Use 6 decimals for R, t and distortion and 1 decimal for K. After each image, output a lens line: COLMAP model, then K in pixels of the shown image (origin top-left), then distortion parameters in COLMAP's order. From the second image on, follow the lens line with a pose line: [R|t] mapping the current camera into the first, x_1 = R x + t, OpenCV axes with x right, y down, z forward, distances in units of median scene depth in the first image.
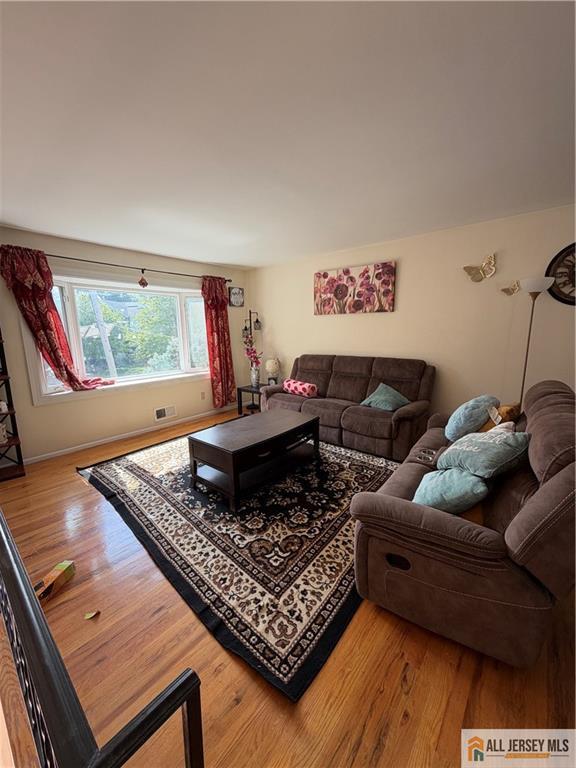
lens RADIAL K [[303.9, 0, 285.6], [0, 303.9, 383.8], [0, 0, 1]] dist [-0.001129, 0.000344]
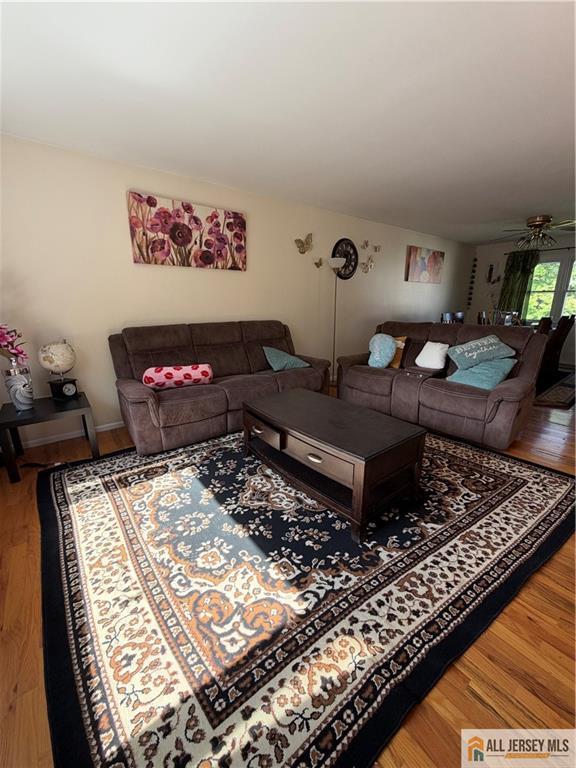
lens RADIAL K [[303.9, 0, 286.1], [0, 303.9, 385.7], [0, 0, 1]] dist [-0.001129, 0.000344]
pose [[0.211361, -0.248687, 0.945241, -0.594459], [0.171133, 0.961567, 0.214716, -0.076225], [-0.962310, 0.116379, 0.245796, 0.688171]]
